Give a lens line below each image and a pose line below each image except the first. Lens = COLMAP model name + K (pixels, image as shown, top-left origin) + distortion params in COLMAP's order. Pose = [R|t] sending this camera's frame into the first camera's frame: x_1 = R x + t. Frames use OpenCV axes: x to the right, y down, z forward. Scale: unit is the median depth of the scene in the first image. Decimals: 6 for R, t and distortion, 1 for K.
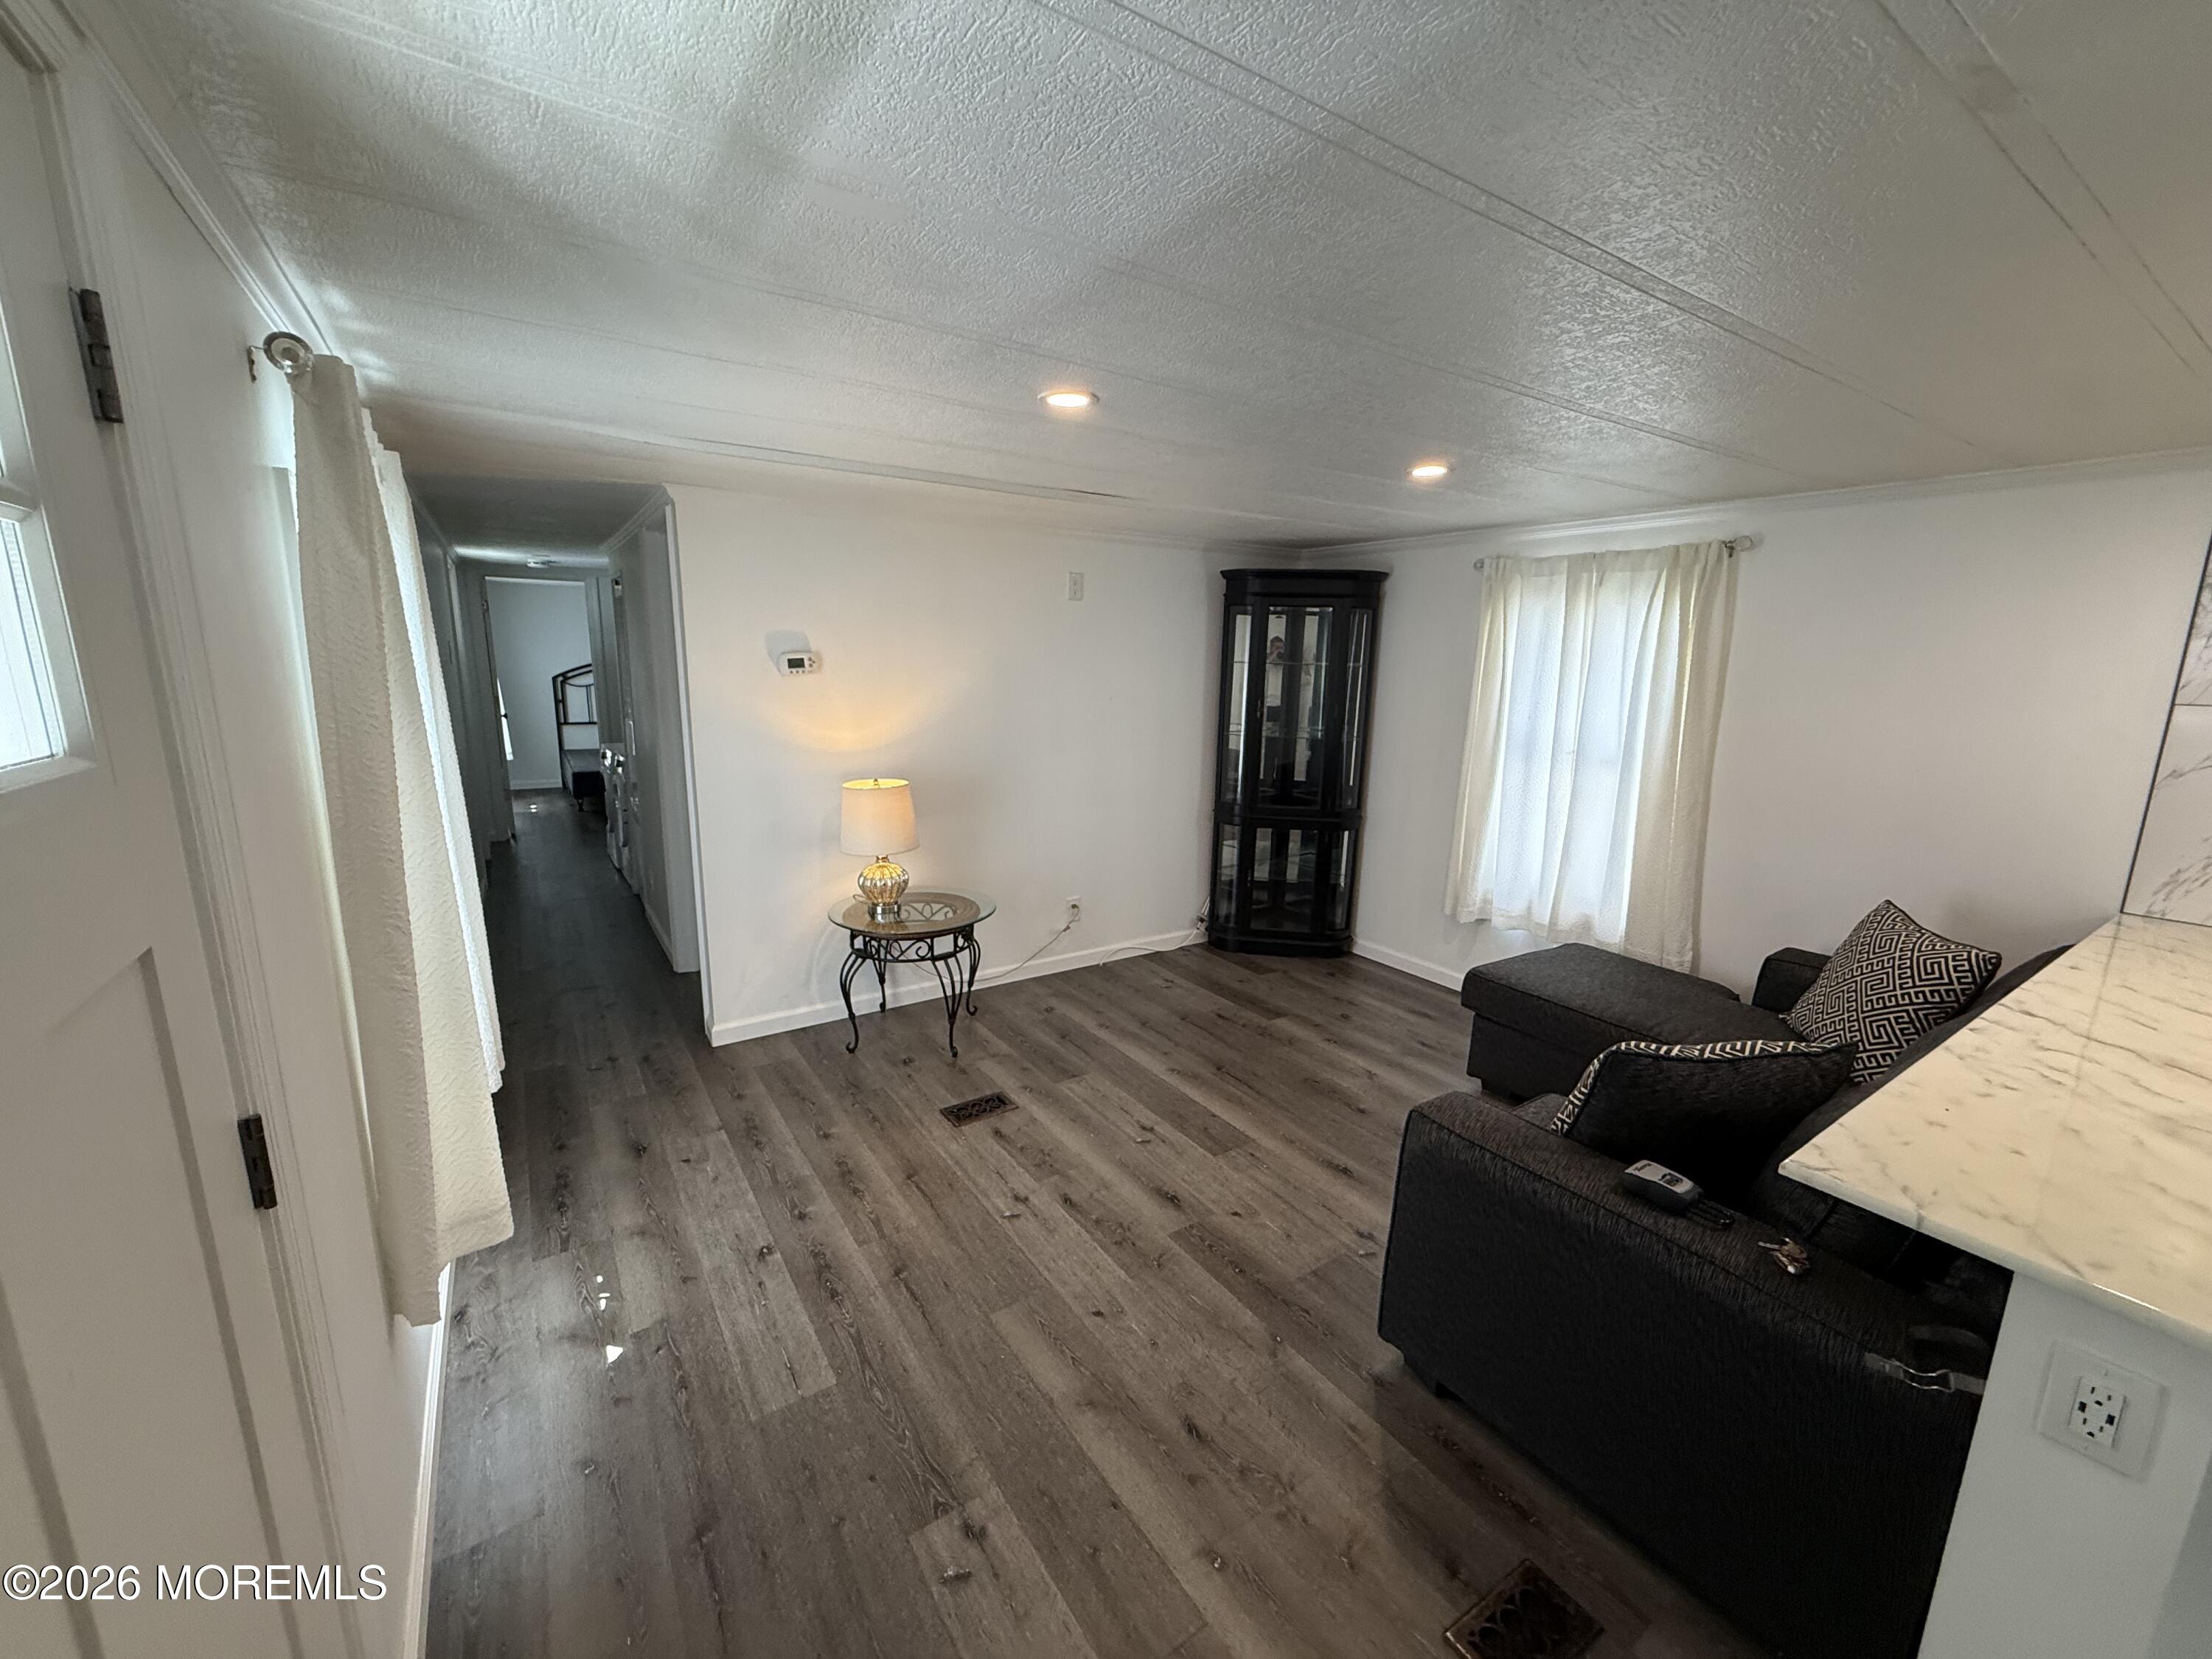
lens RADIAL K [[884.3, 0, 1105.9], [0, 884.3, 832.1], [0, 0, 1]] dist [0.001035, 0.000073]
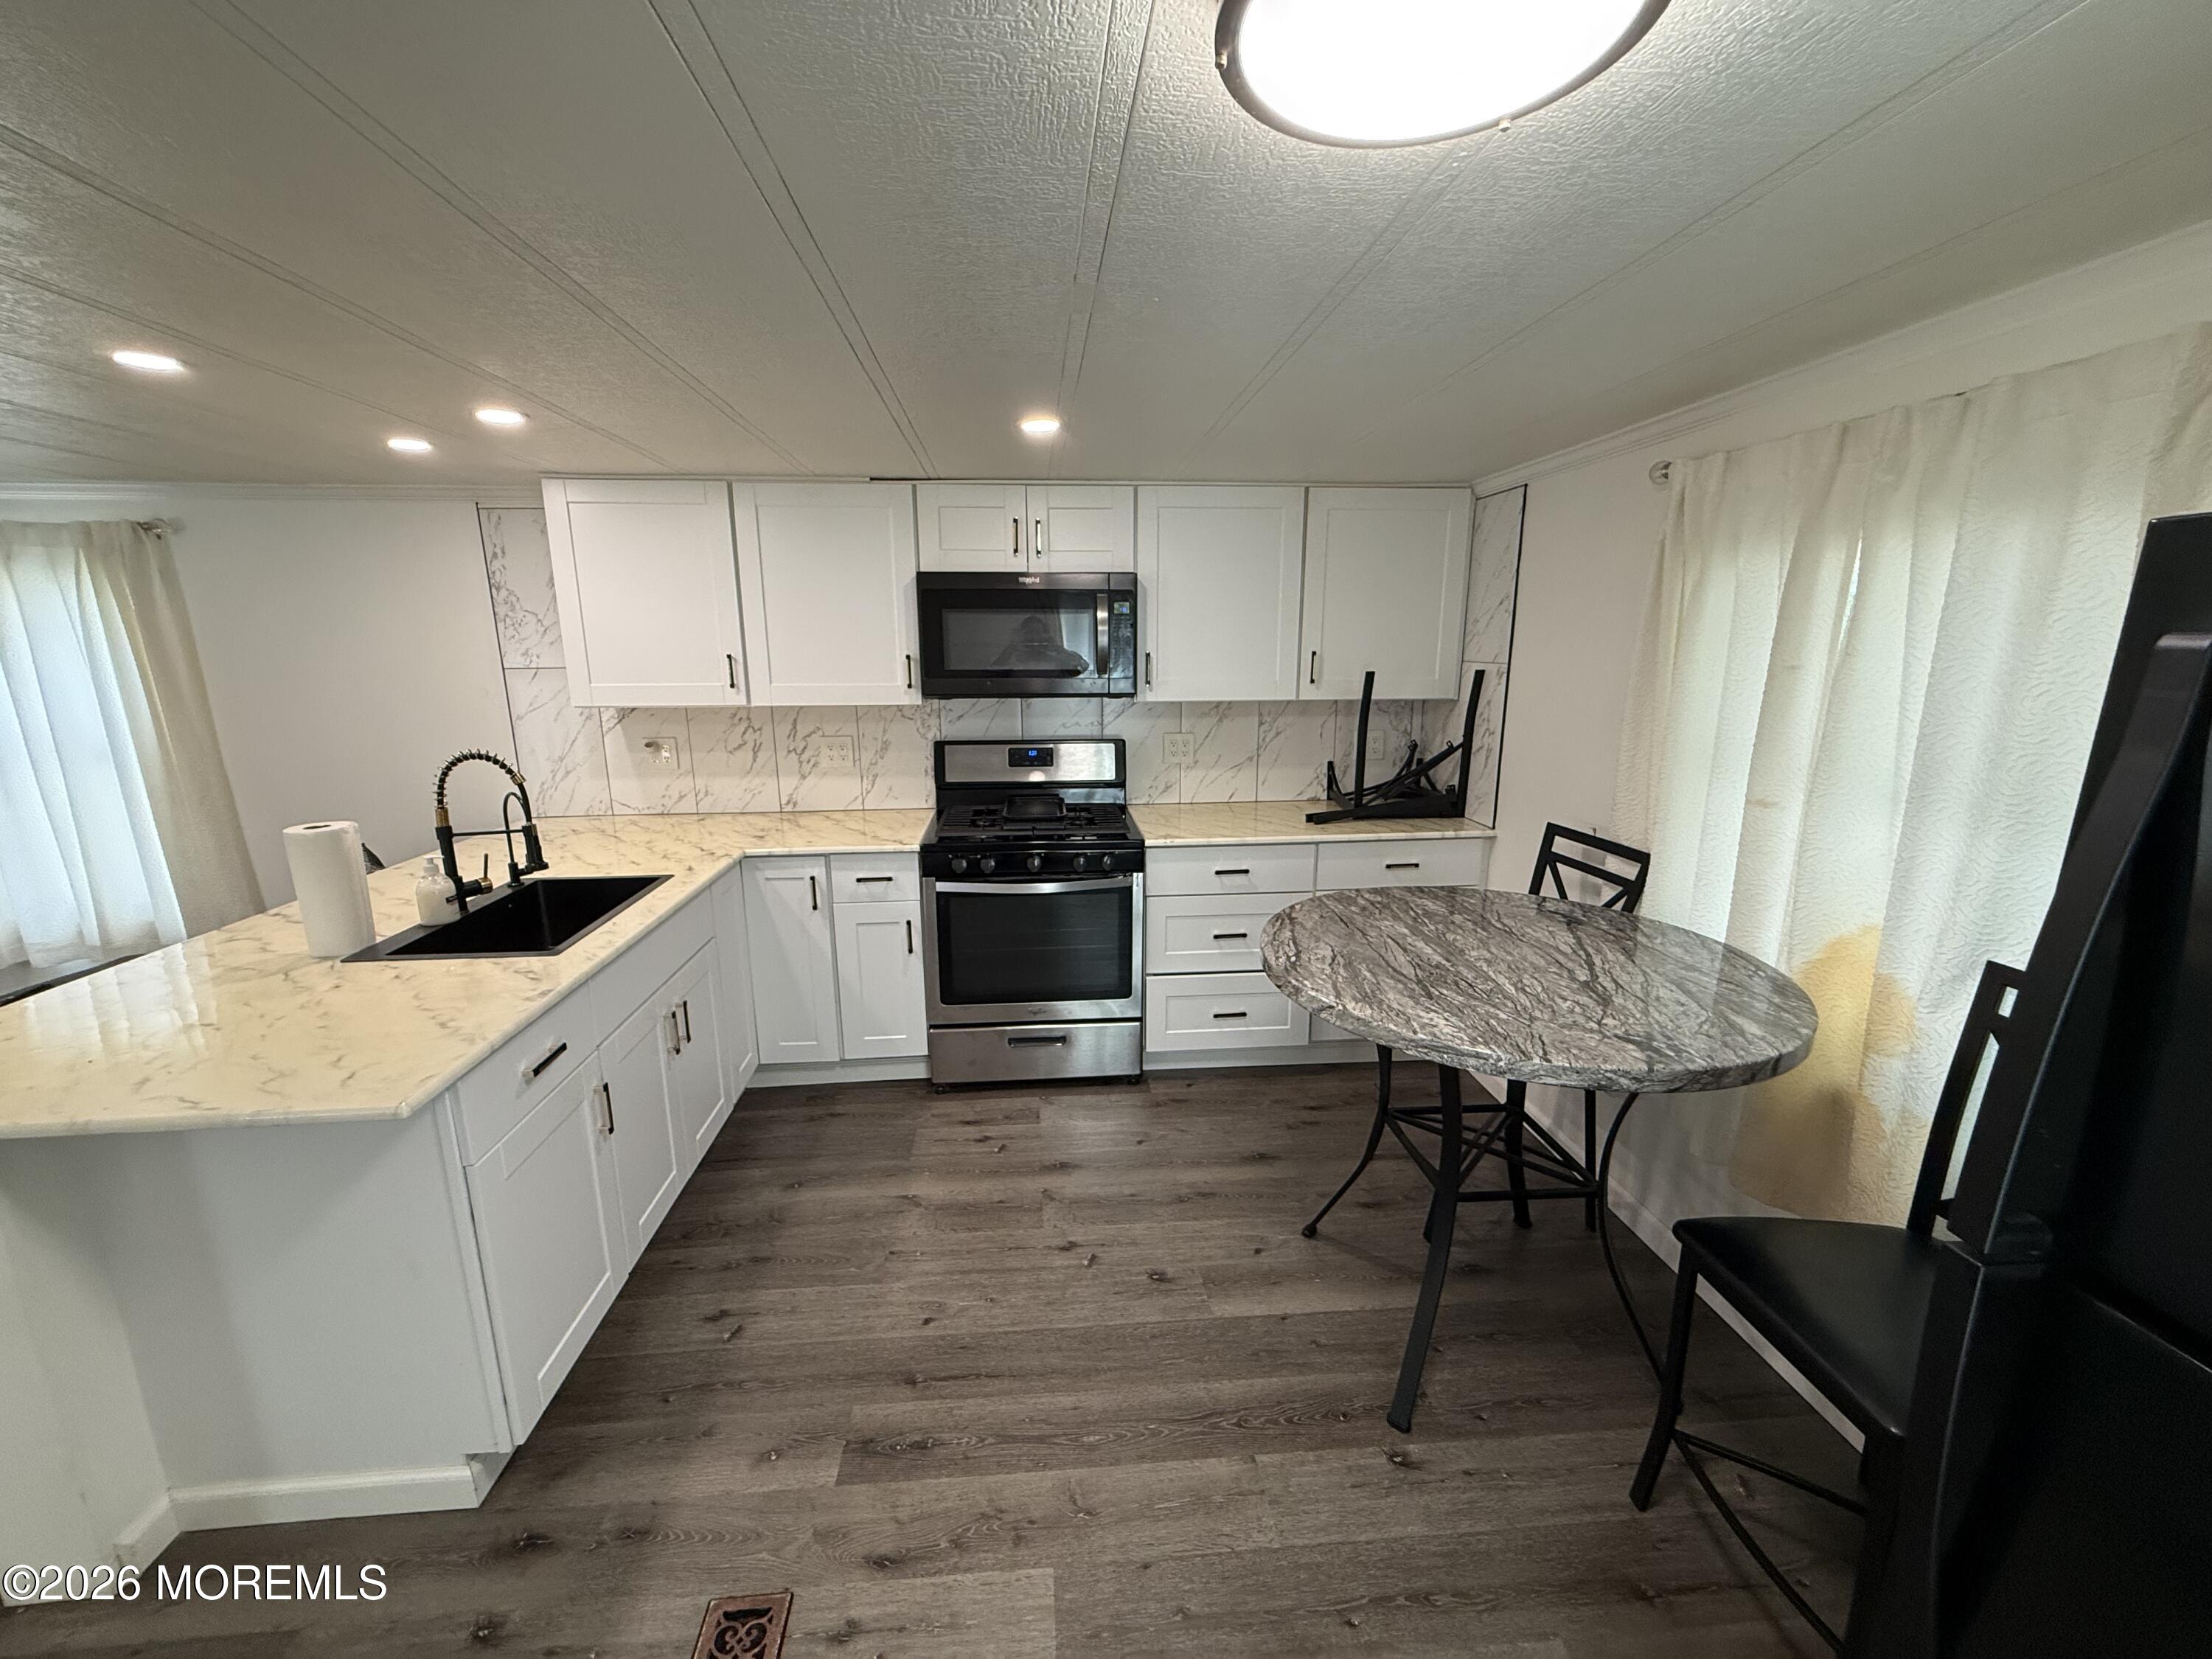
lens RADIAL K [[884.3, 0, 1104.9], [0, 884.3, 835.8], [0, 0, 1]] dist [0.001035, 0.000073]
pose [[0.480550, -0.208525, 0.851815, 0.292993], [0.184136, 0.973659, 0.134473, 0.075660], [-0.857418, 0.092229, 0.506288, -0.382083]]
